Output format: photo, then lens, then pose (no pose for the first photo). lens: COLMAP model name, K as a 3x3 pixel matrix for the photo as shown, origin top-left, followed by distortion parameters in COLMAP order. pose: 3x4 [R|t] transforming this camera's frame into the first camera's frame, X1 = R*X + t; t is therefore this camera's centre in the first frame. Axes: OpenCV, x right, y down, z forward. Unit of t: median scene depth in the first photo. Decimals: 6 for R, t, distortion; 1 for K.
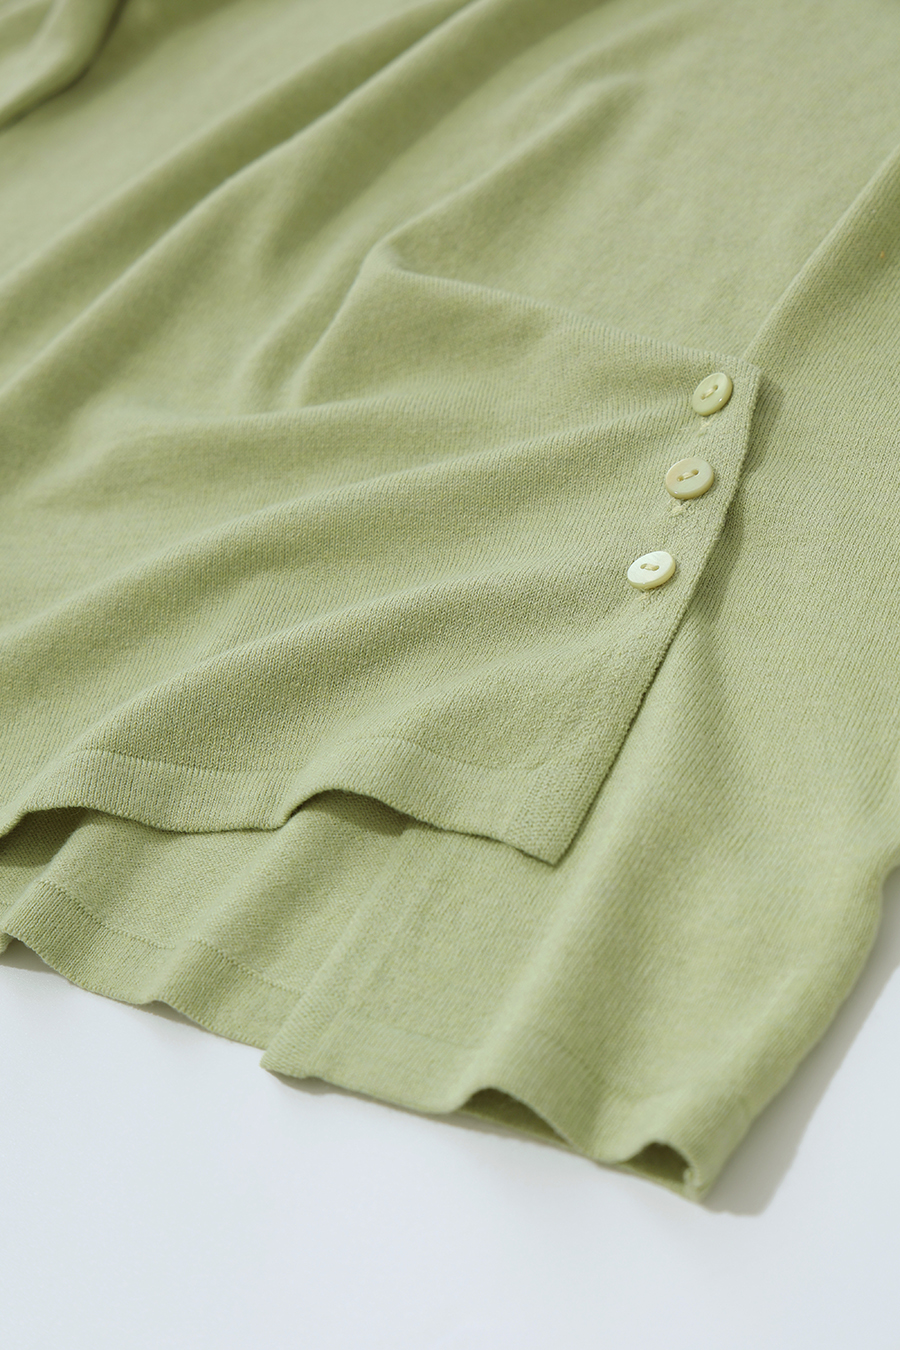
lens RADIAL K [[3049.6, 0, 450.0], [0, 3049.6, 675.0], [0, 0, 1]] dist [-0.929173, 7.413193]
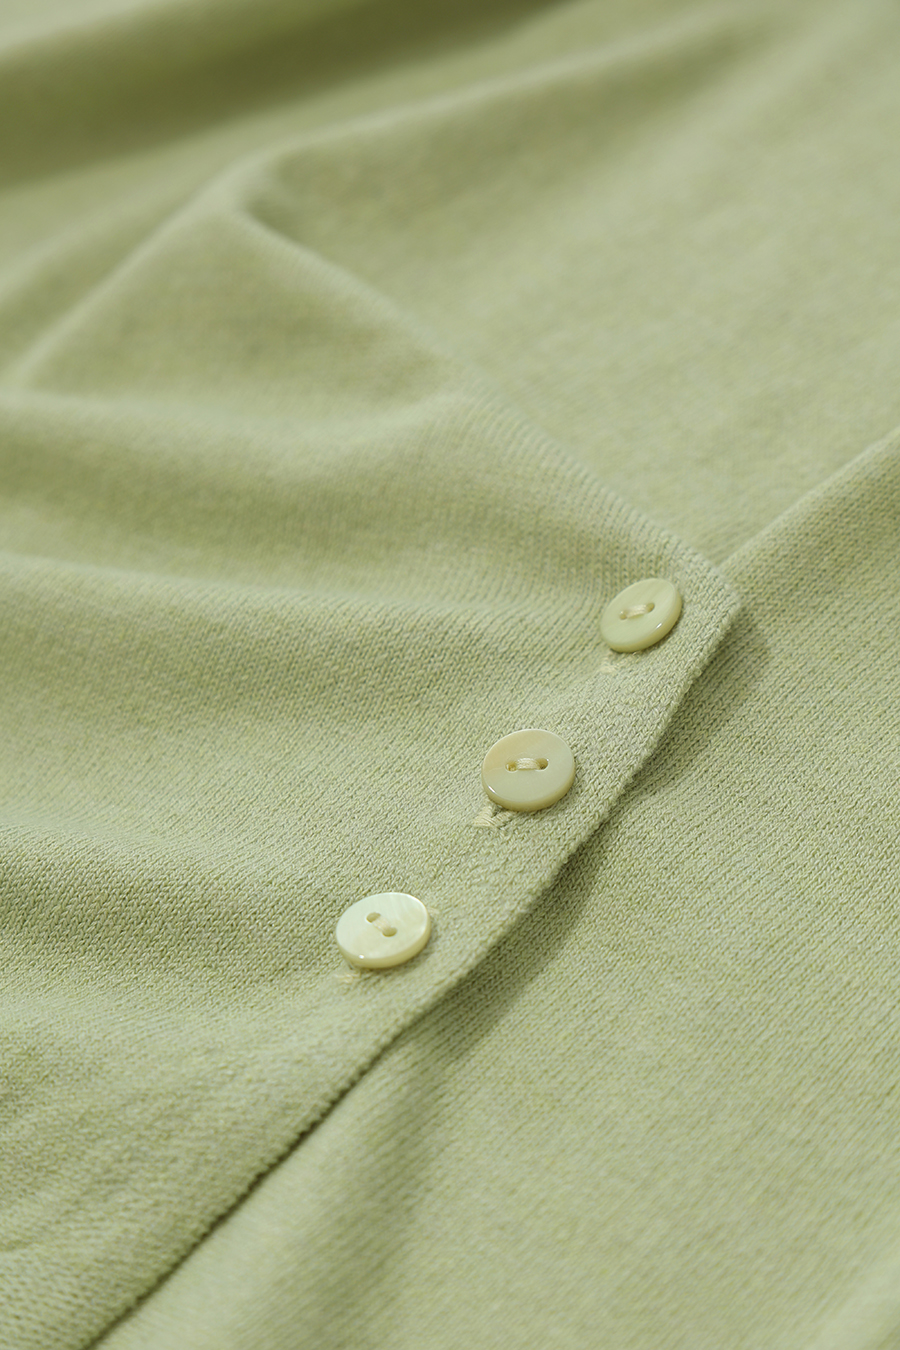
lens RADIAL K [[3049.6, 0, 450.0], [0, 3049.6, 675.0], [0, 0, 1]] dist [-0.929173, 7.413193]
pose [[0.947483, 0.313115, -0.065082, 0.095699], [-0.307771, 0.948047, 0.080520, -0.119426], [0.086913, -0.056261, 0.994626, 0.470984]]
